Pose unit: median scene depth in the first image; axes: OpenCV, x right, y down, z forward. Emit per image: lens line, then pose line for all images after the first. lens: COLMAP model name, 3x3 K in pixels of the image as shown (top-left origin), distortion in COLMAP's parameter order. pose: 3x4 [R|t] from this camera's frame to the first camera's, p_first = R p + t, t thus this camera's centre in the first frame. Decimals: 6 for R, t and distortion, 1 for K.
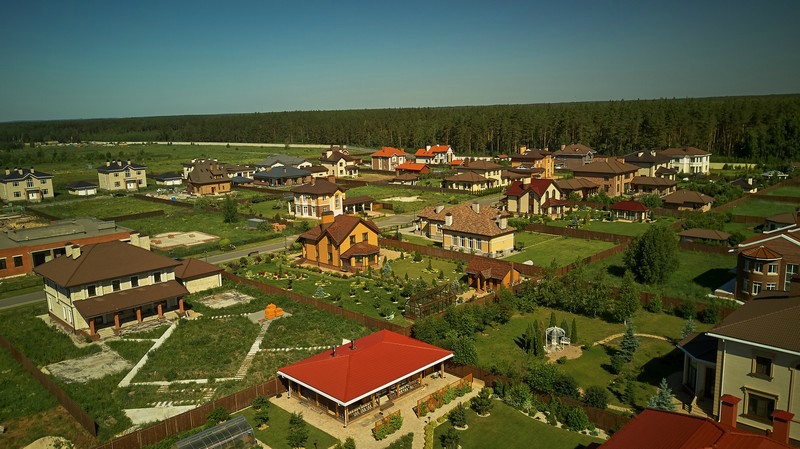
lens RADIAL K [[611.4, 0, 401.1], [0, 611.4, 224.3], [0, 0, 1]] dist [0.028019, -0.022545]
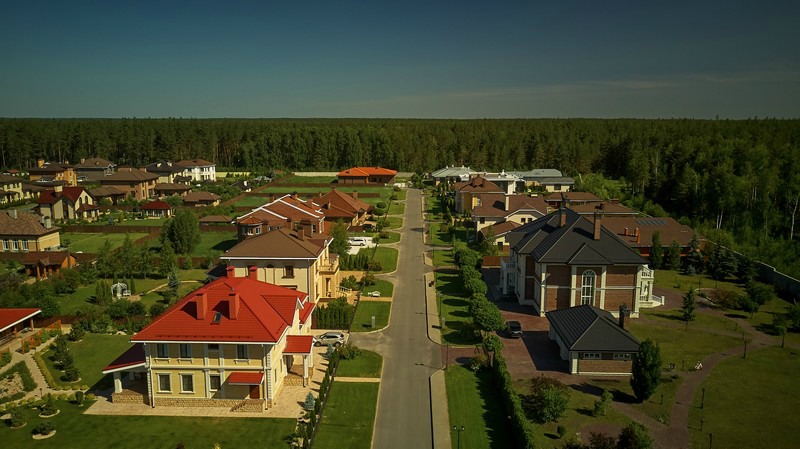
lens RADIAL K [[611.4, 0, 402.2], [0, 611.4, 228.1], [0, 0, 1]] dist [0.028019, -0.022545]
pose [[0.728246, -0.088910, 0.679524, -0.096255], [0.104410, 0.994368, 0.018208, 0.040805], [-0.677316, 0.057689, 0.733427, -0.202313]]
